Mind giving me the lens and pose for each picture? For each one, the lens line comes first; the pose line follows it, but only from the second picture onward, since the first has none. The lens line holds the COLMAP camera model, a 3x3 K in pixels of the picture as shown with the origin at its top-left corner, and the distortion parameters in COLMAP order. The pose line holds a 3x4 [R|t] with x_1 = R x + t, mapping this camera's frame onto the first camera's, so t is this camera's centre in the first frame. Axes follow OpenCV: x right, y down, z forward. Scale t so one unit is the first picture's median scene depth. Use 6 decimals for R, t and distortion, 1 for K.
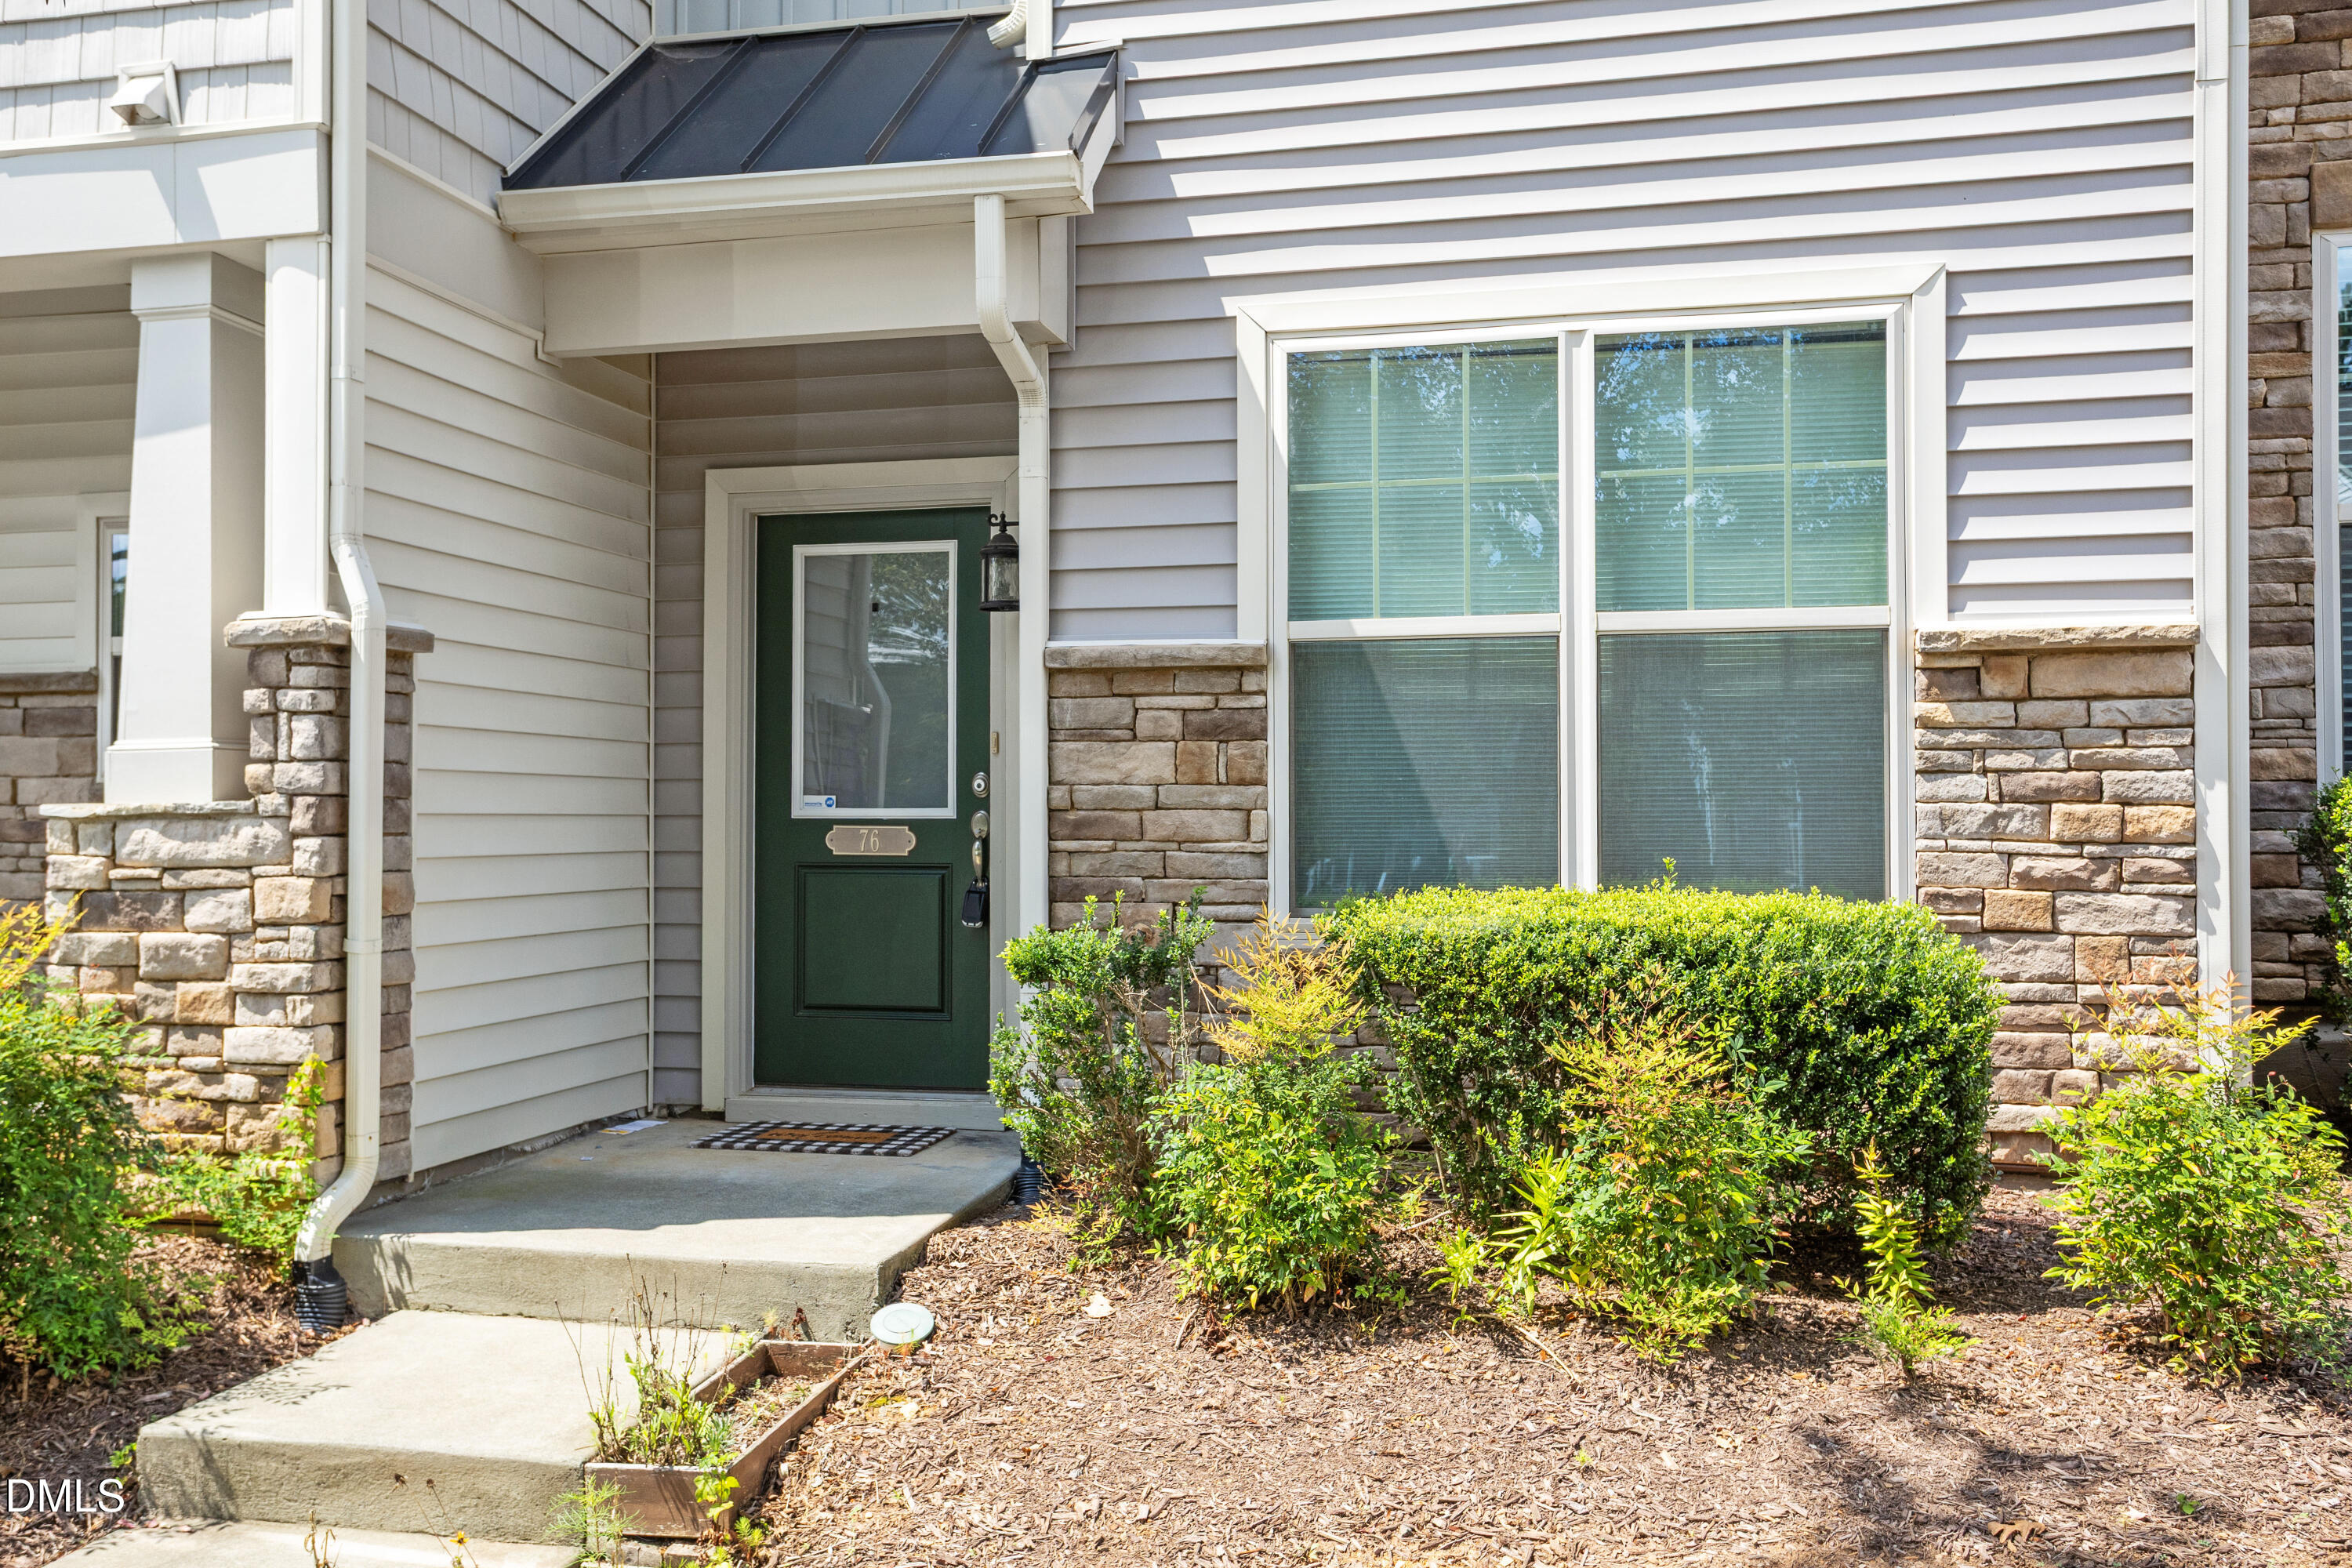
lens RADIAL K [[1969.0, 0, 1172.7], [0, 1969.0, 789.3], [0, 0, 1]] dist [0.021592, 0.008211]
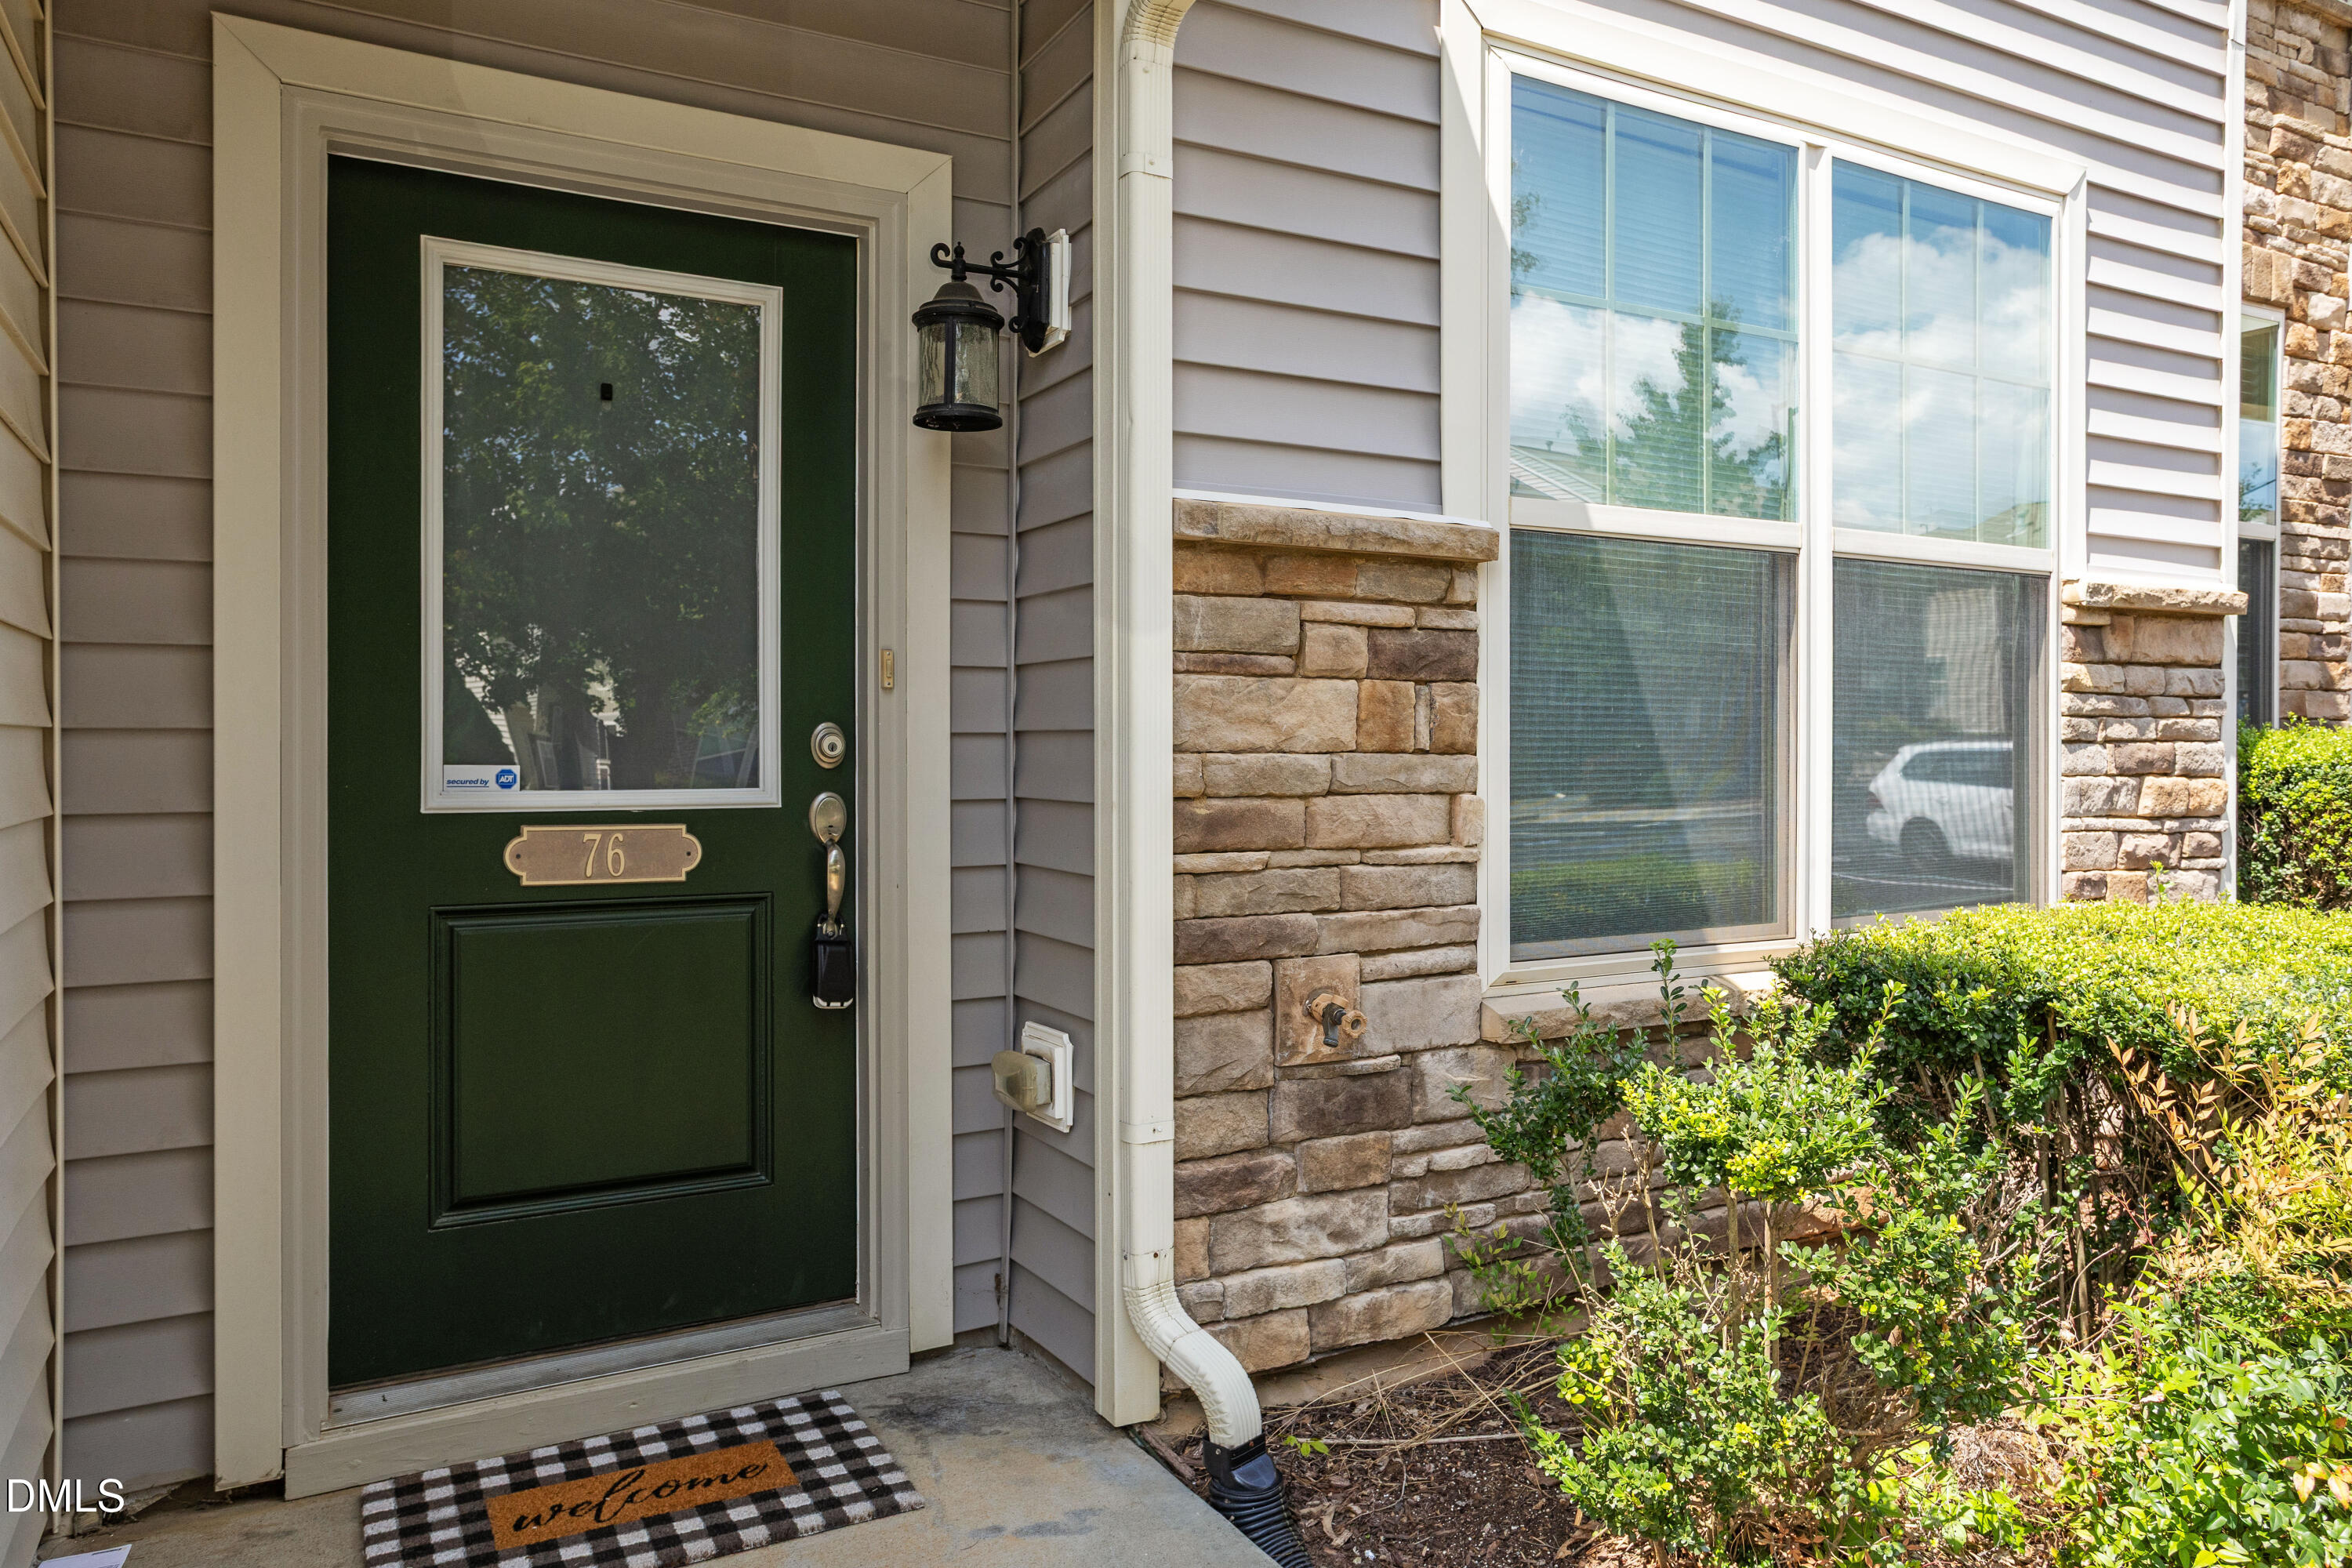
lens RADIAL K [[1575.7, 0, 1189.8], [0, 1575.7, 750.4], [0, 0, 1]] dist [-0.003138, -0.002693]
pose [[0.744490, 0.000154, 0.667633, -0.354710], [-0.012018, 0.999841, 0.013171, -0.008774], [-0.667525, -0.017829, 0.744374, 0.685604]]
